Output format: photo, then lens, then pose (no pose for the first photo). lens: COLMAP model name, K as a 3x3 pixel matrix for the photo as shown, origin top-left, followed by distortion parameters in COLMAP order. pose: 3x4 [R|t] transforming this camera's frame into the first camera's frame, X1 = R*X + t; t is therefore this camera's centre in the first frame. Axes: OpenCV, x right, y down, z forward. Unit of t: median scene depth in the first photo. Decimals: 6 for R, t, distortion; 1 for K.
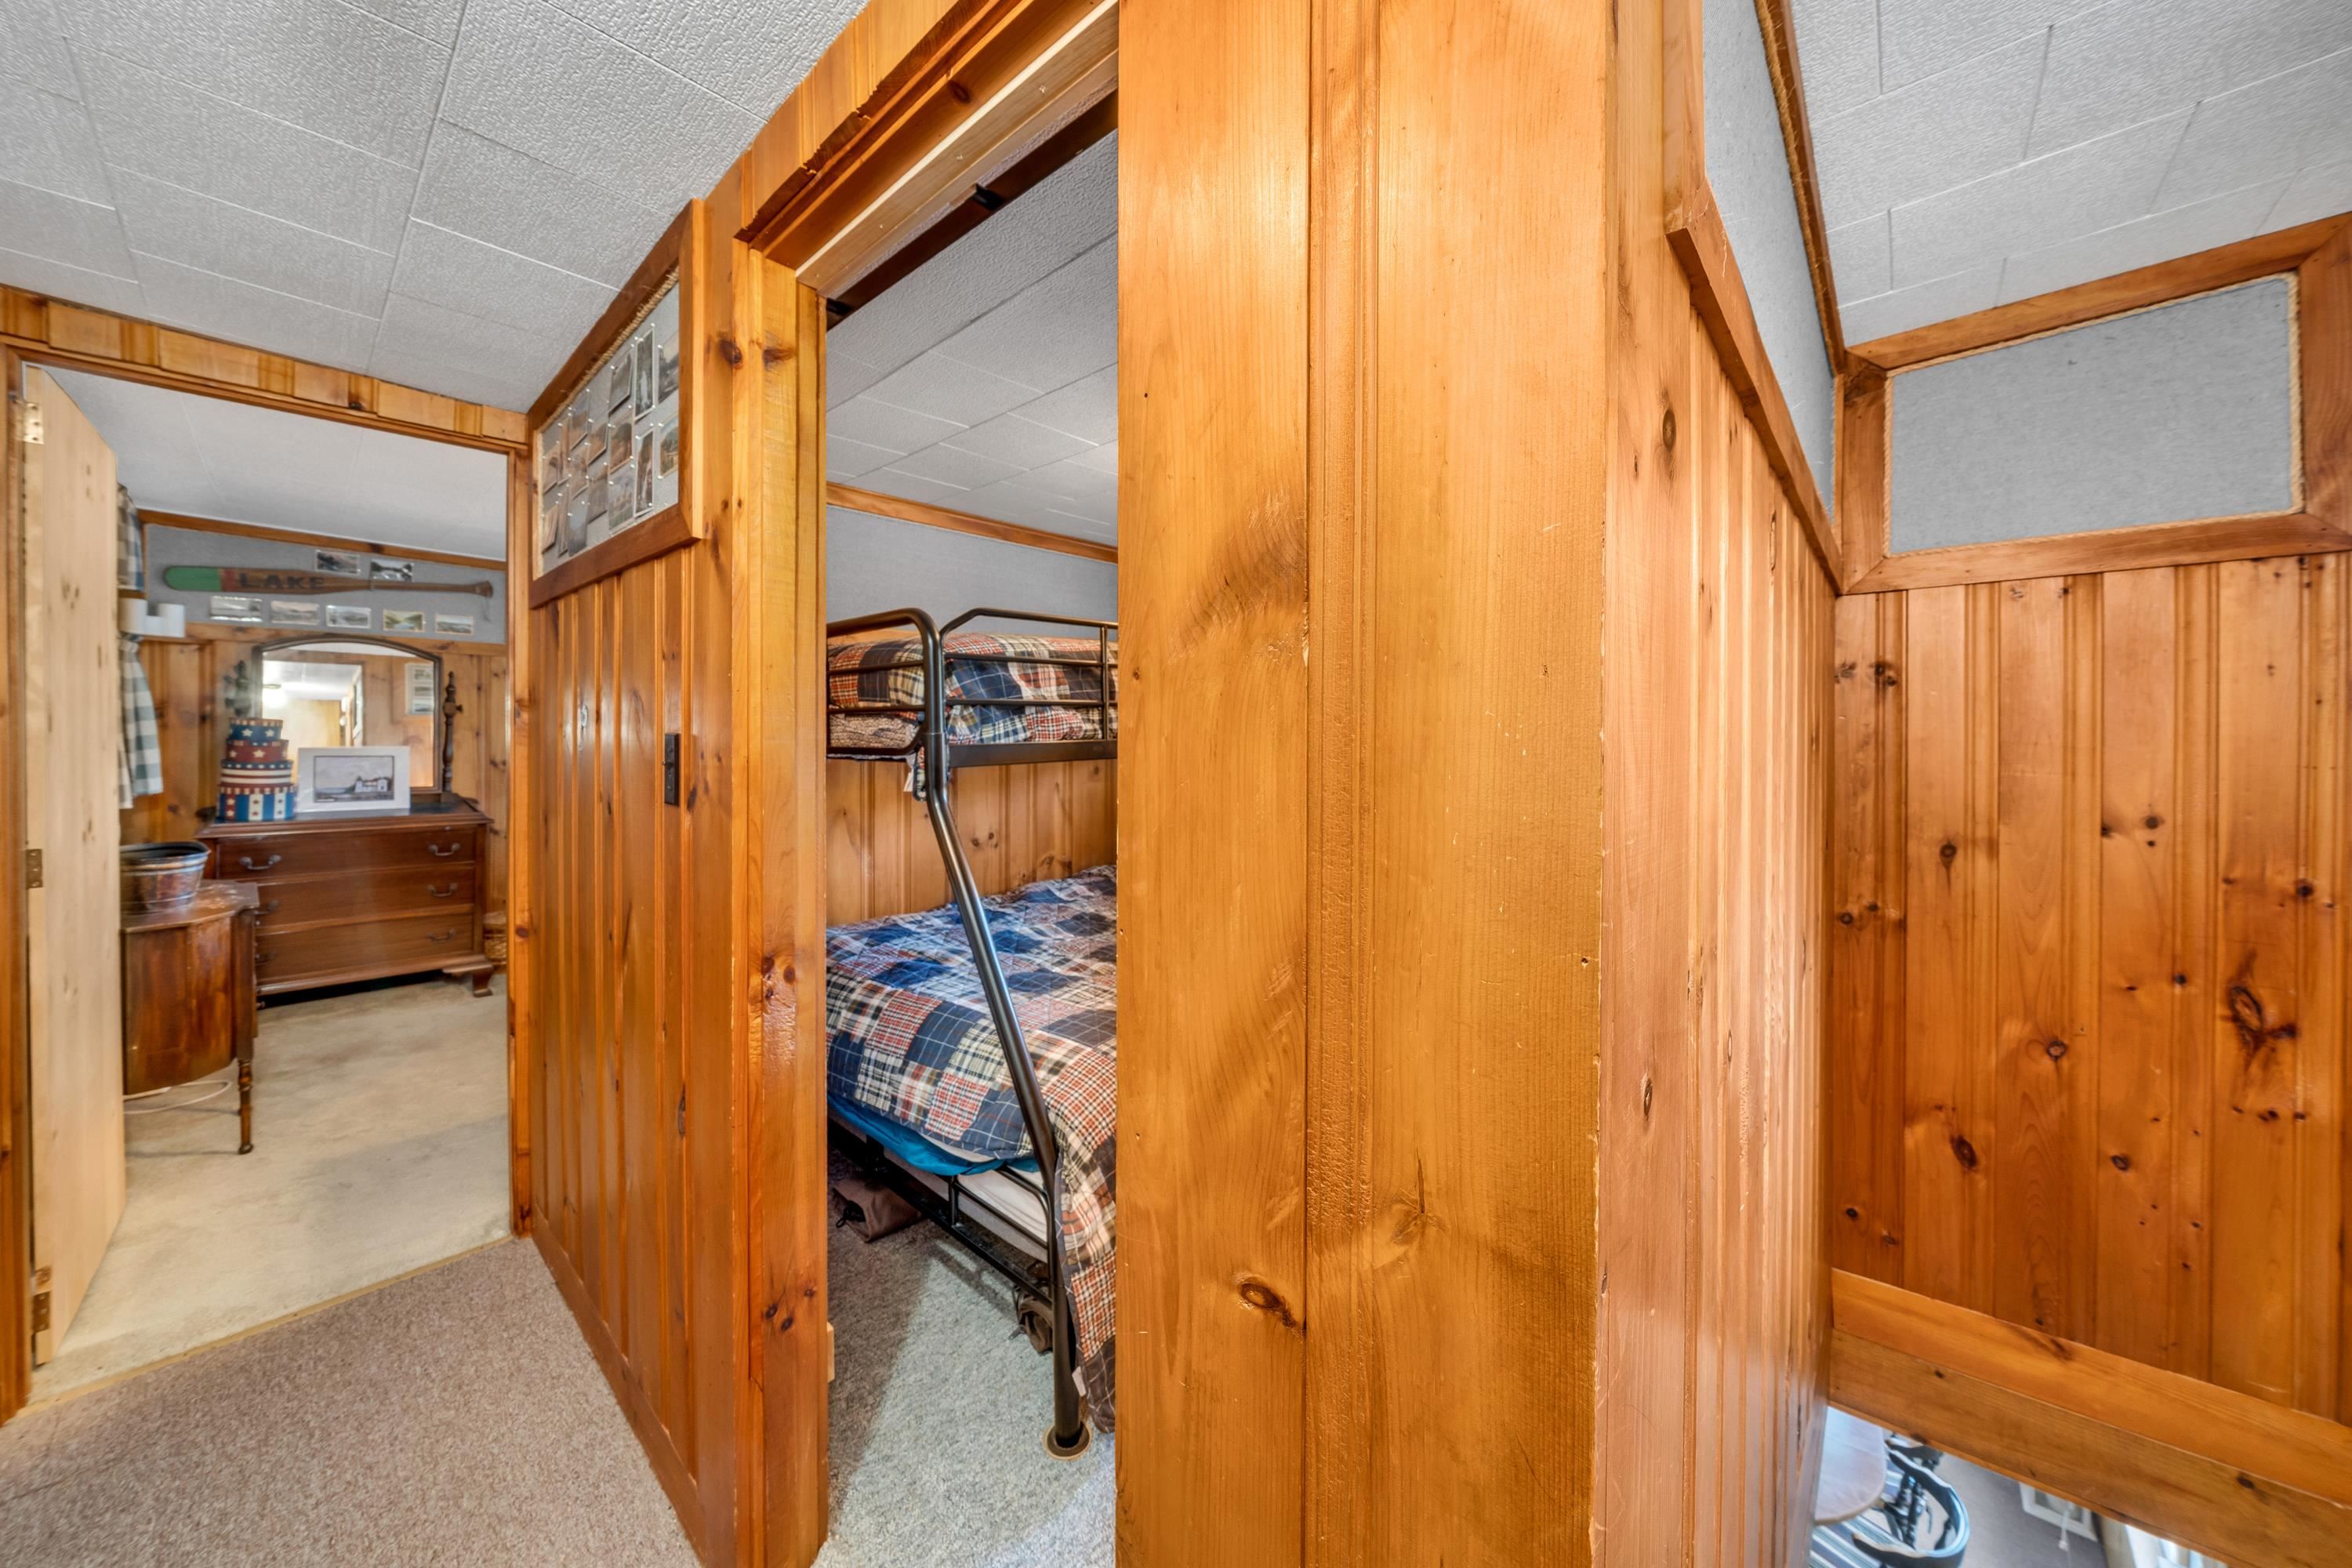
lens RADIAL K [[811.2, 0, 1157.8], [0, 811.2, 746.0], [0, 0, 1]] dist [-0.006384, 0.000114]
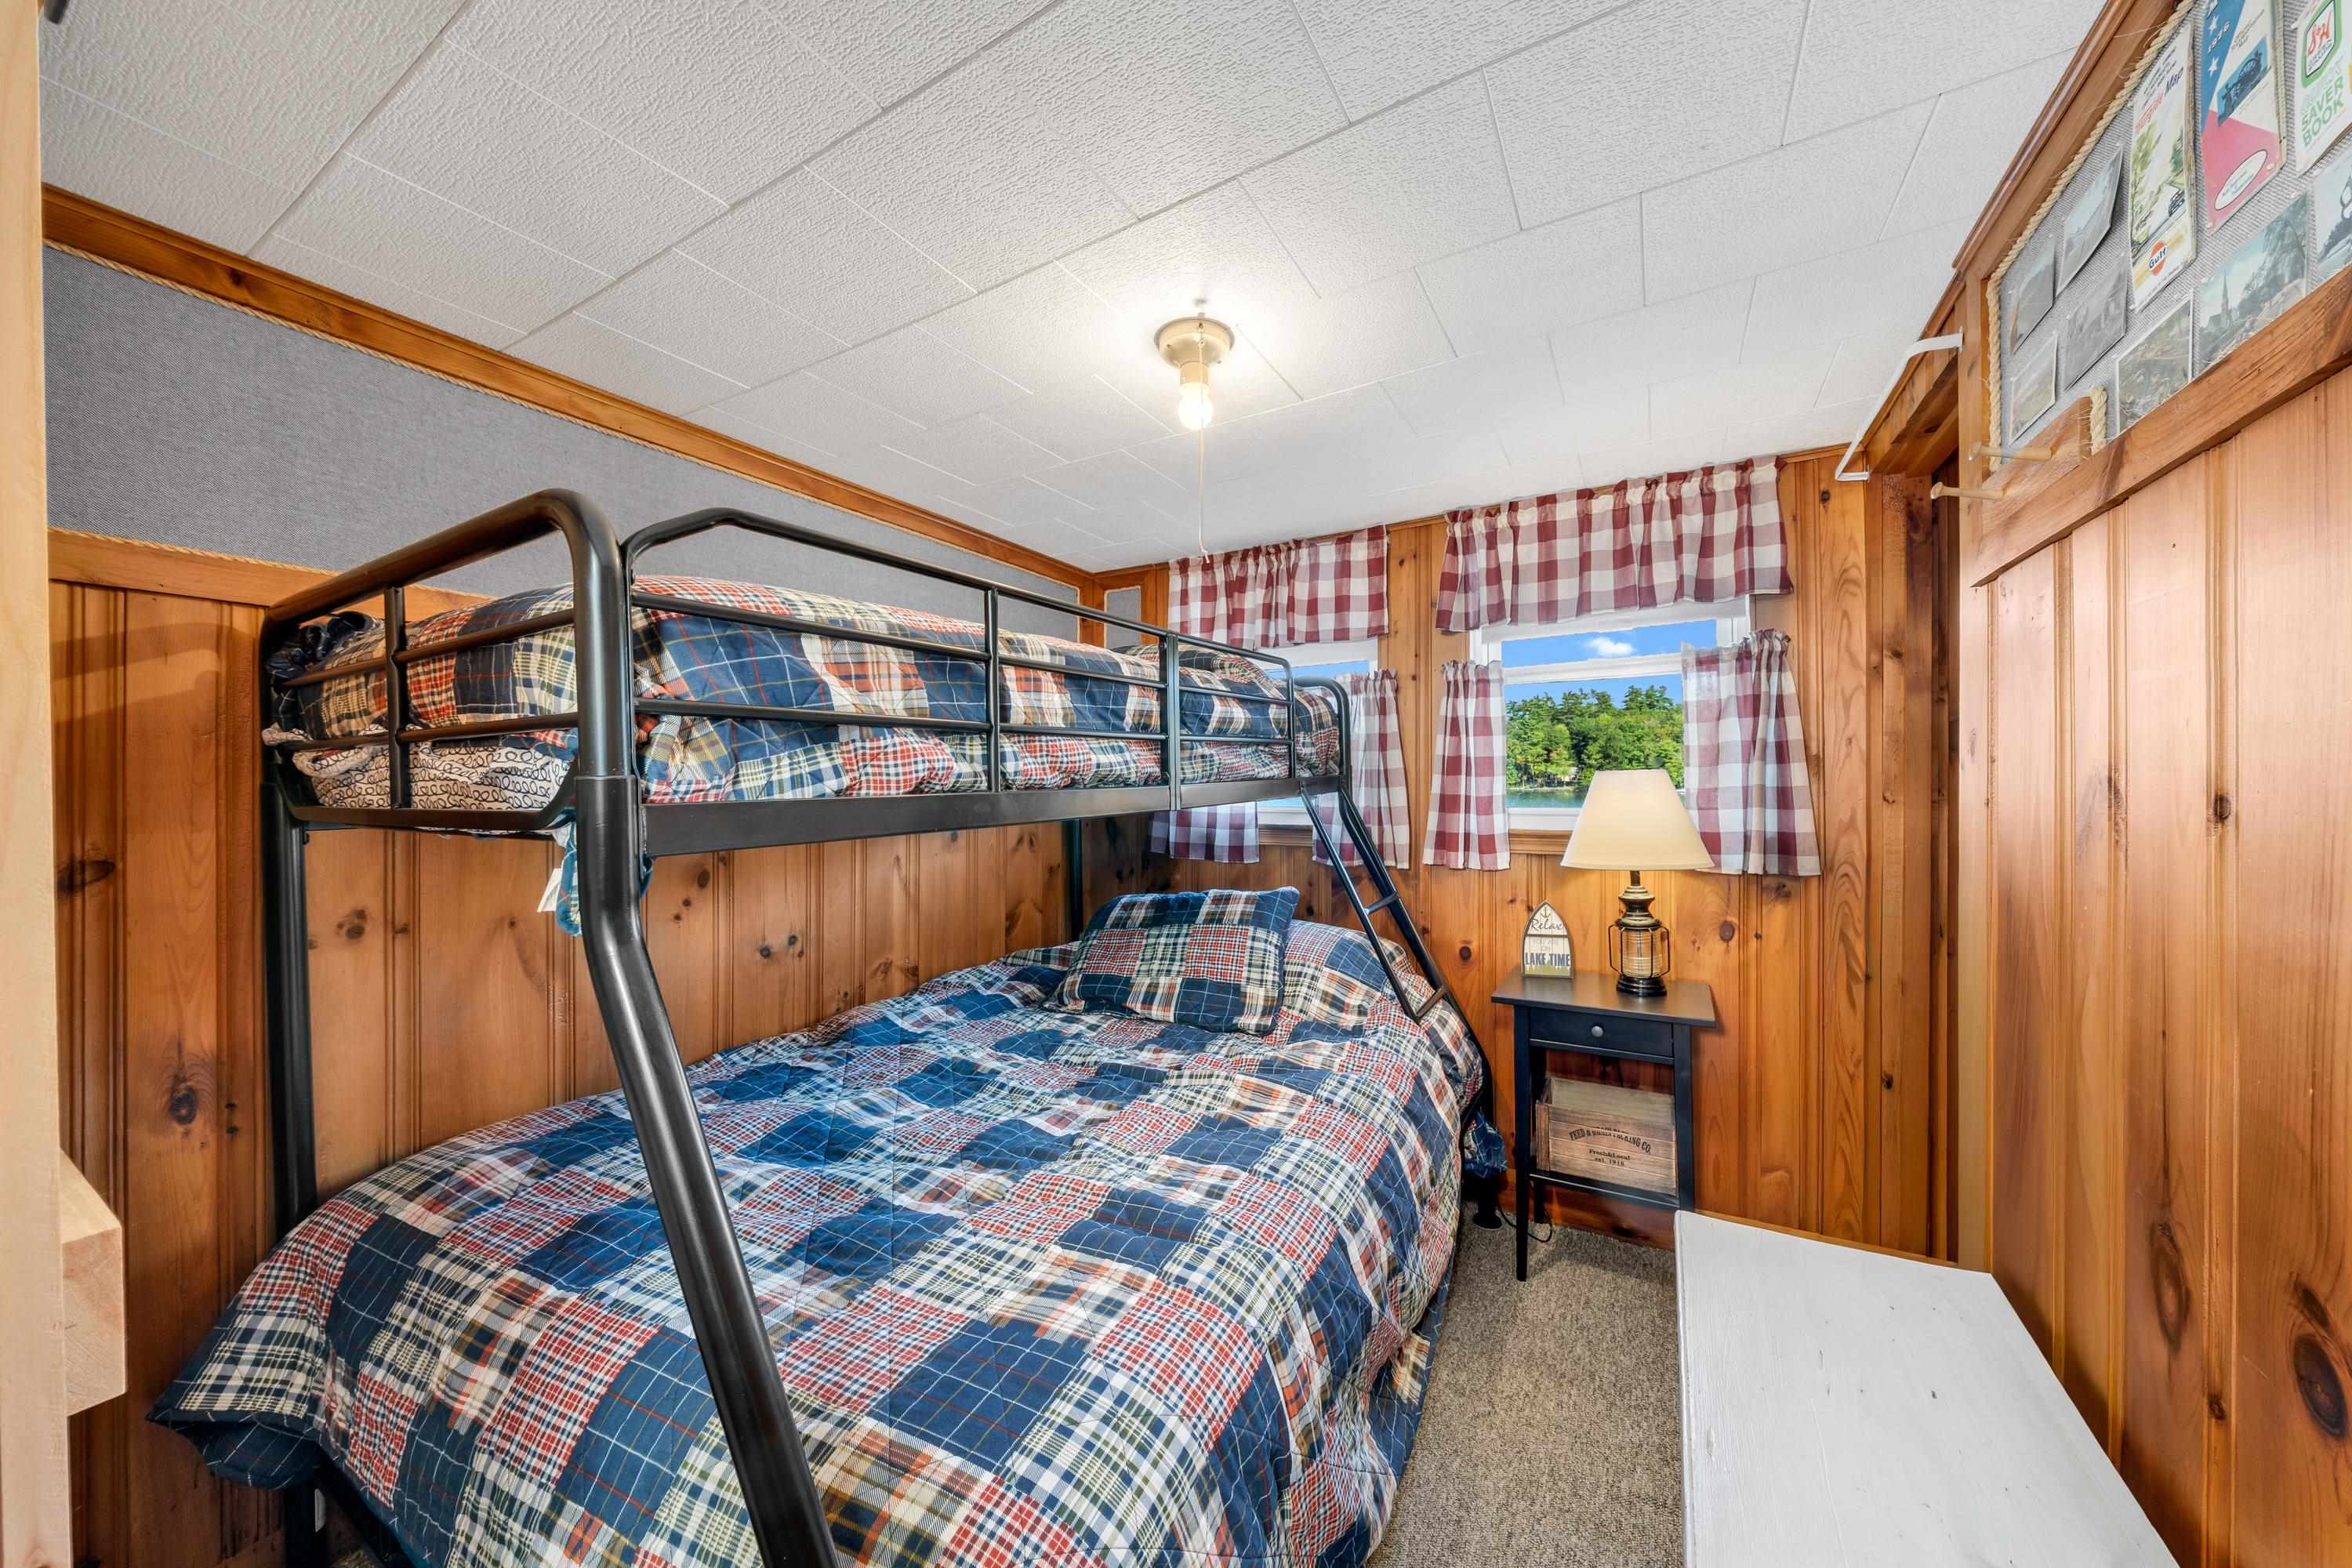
lens RADIAL K [[811.2, 0, 1197.9], [0, 811.2, 779.2], [0, 0, 1]] dist [-0.006384, 0.000114]
pose [[0.971550, -0.004734, 0.236789, -0.063167], [0.011136, 0.999607, -0.025707, -0.000309], [-0.236574, 0.027613, 0.971221, 0.440681]]
